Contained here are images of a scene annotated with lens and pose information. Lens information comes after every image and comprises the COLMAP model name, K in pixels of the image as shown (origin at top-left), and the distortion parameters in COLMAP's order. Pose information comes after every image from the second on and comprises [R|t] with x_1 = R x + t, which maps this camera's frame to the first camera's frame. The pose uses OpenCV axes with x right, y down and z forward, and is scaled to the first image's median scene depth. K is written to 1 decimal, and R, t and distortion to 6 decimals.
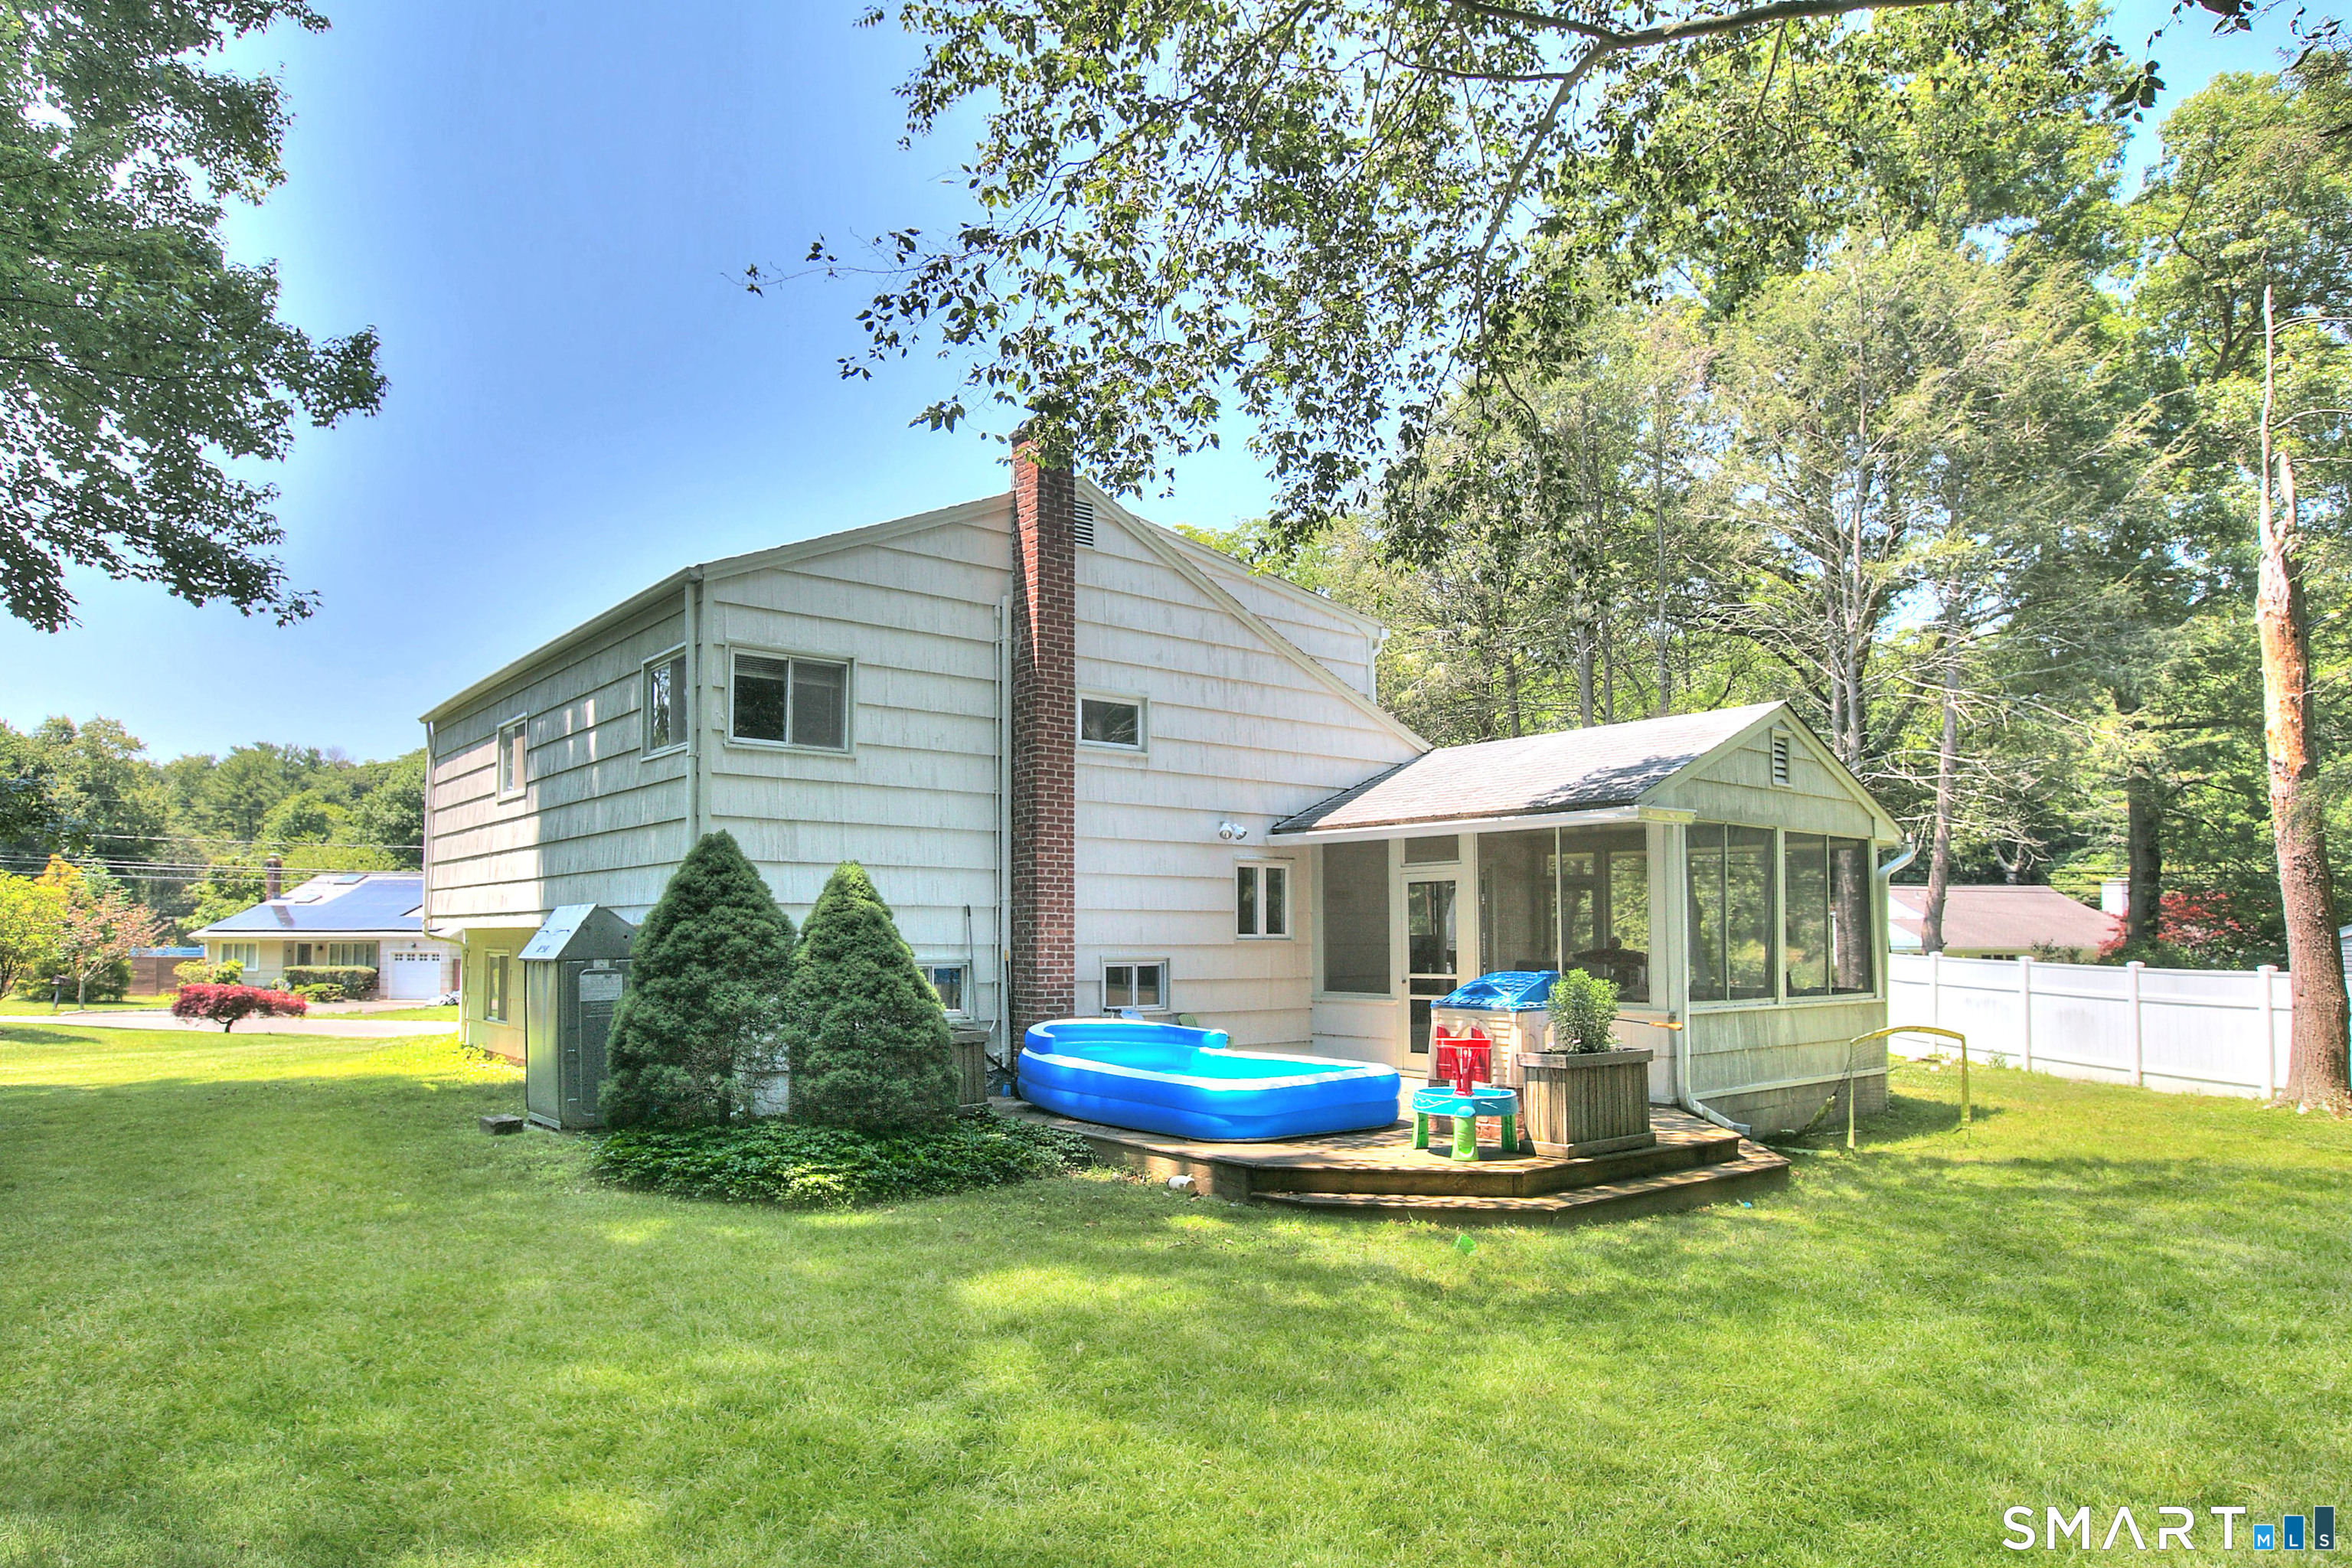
lens RADIAL K [[1421.3, 0, 1174.3], [0, 1421.3, 843.6], [0, 0, 1]] dist [-0.066364, 0.040367]
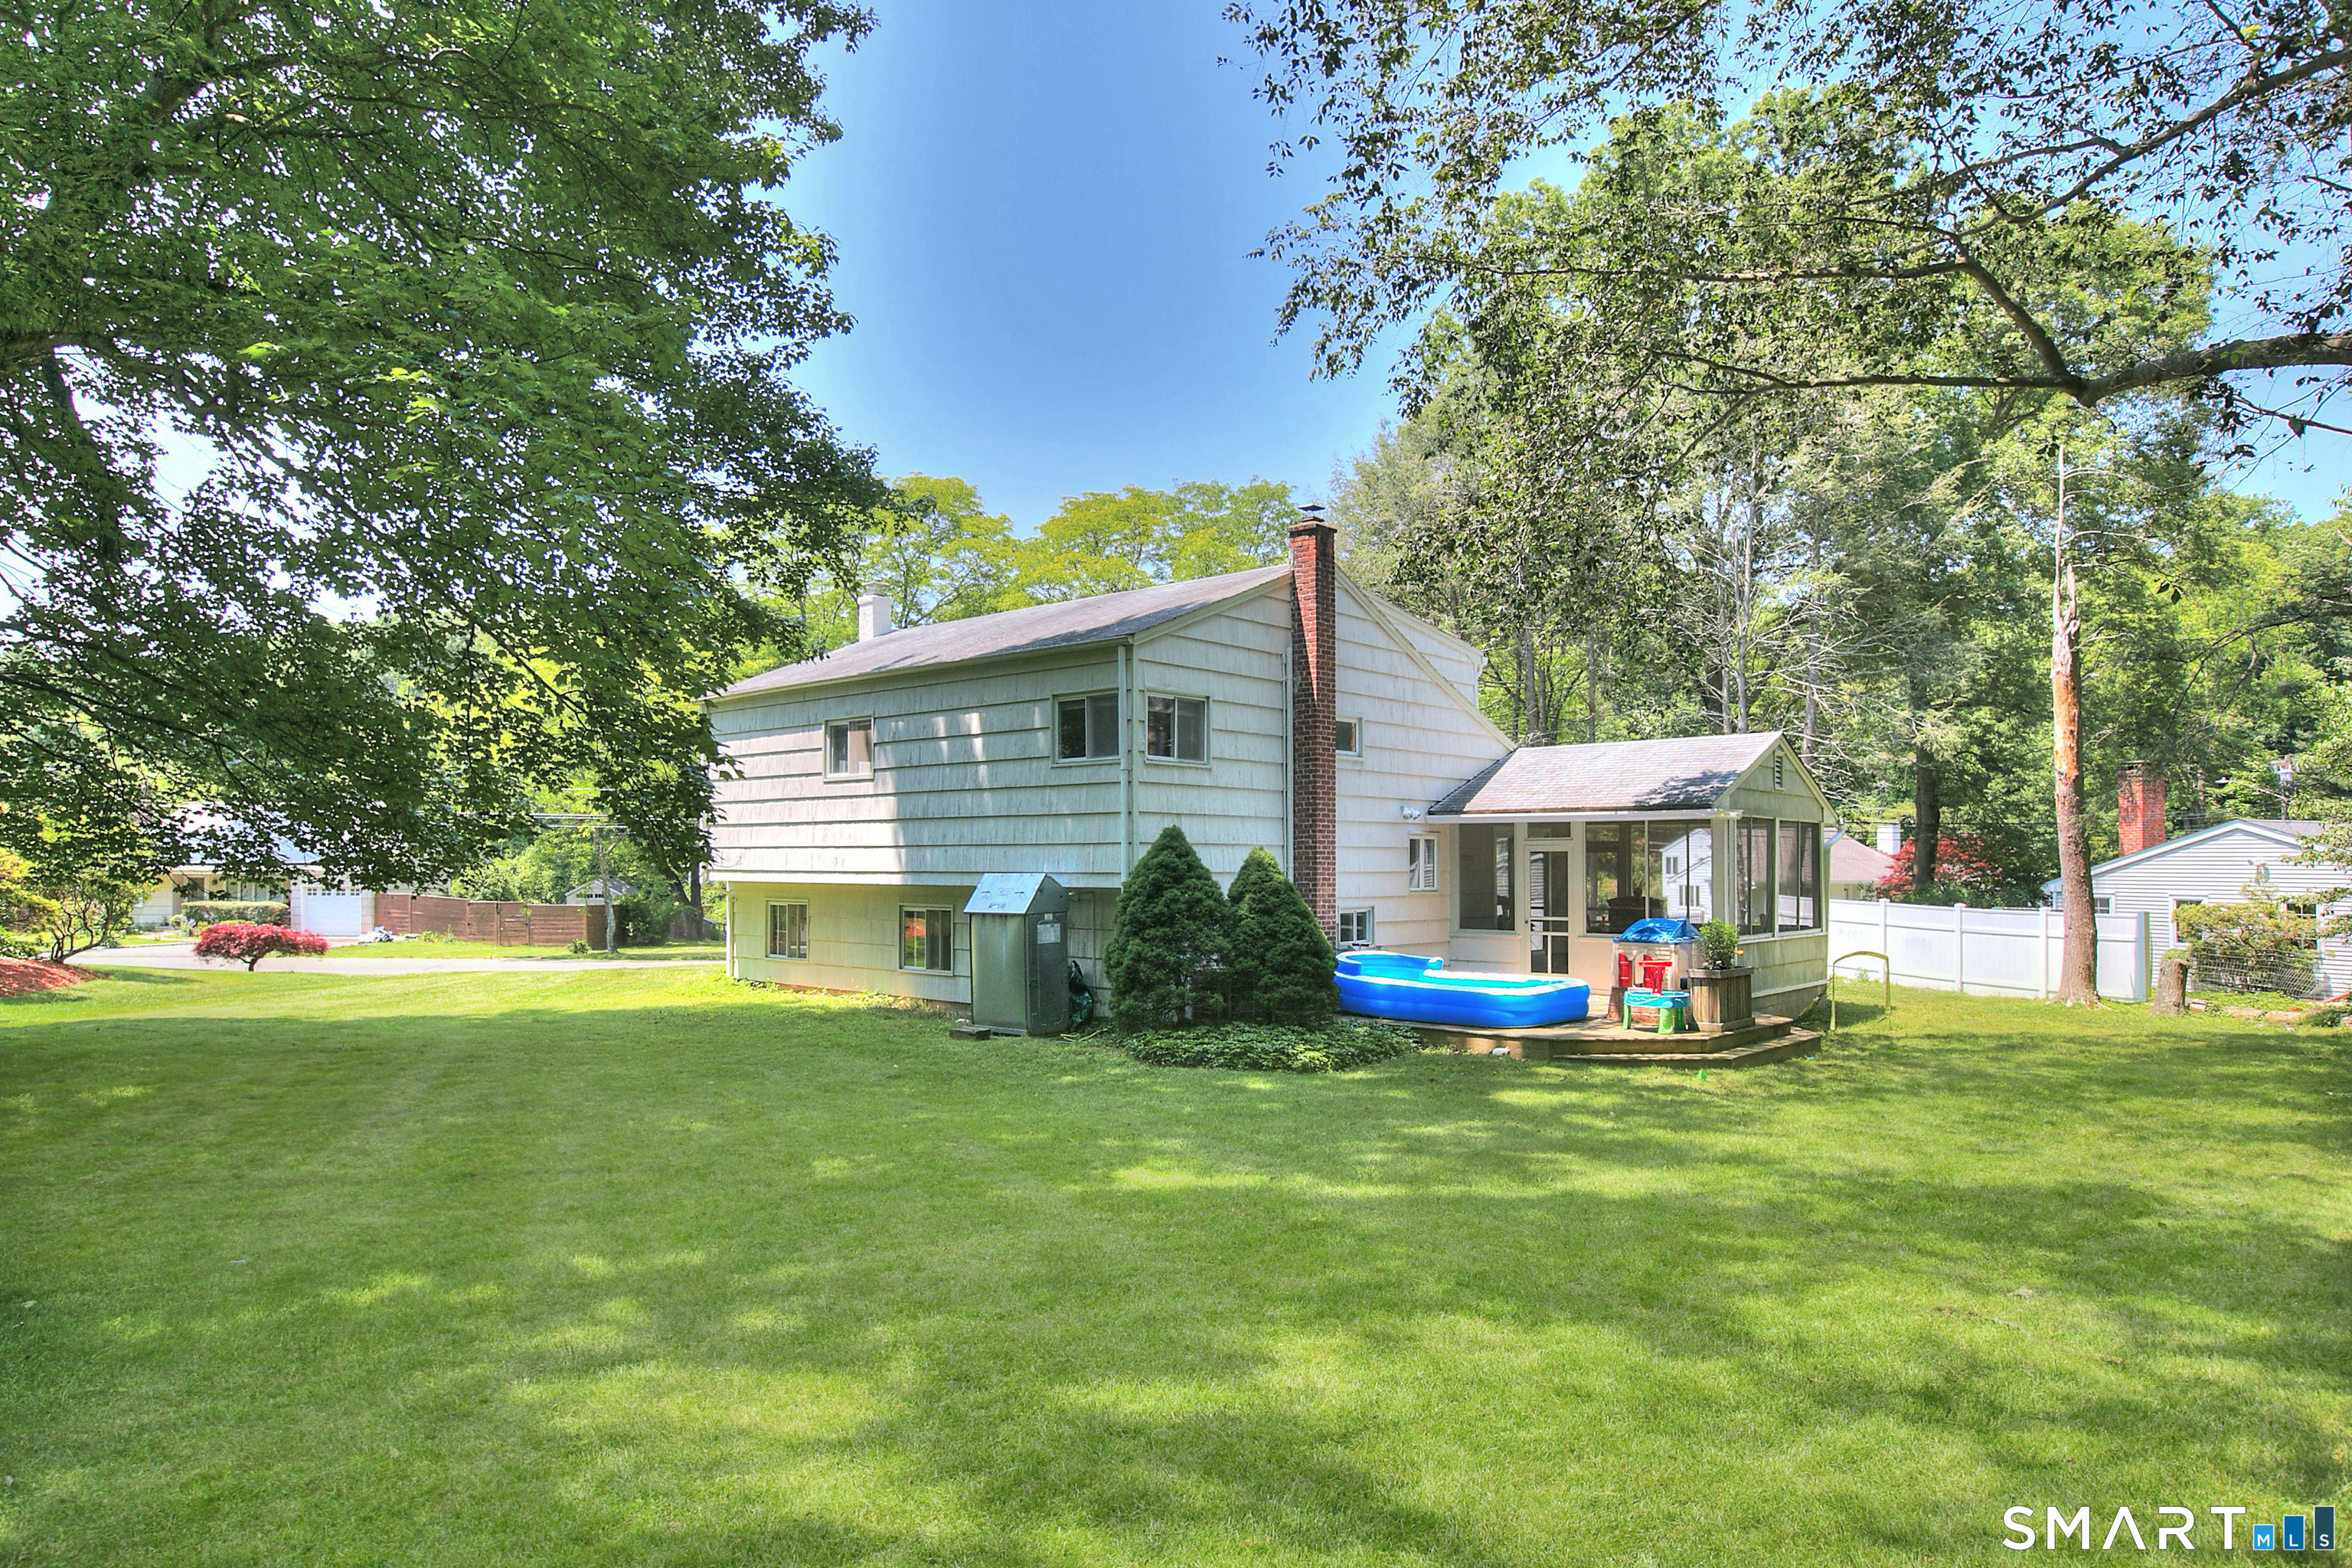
lens RADIAL K [[1643.6, 0, 1176.0], [0, 1643.6, 784.0], [0, 0, 1]] dist [-0.051743, 0.001513]
pose [[0.974712, 0.013386, 0.223065, -0.581239], [-0.019096, 0.999542, 0.023460, -0.076670], [-0.222649, -0.027126, 0.974521, -0.542694]]
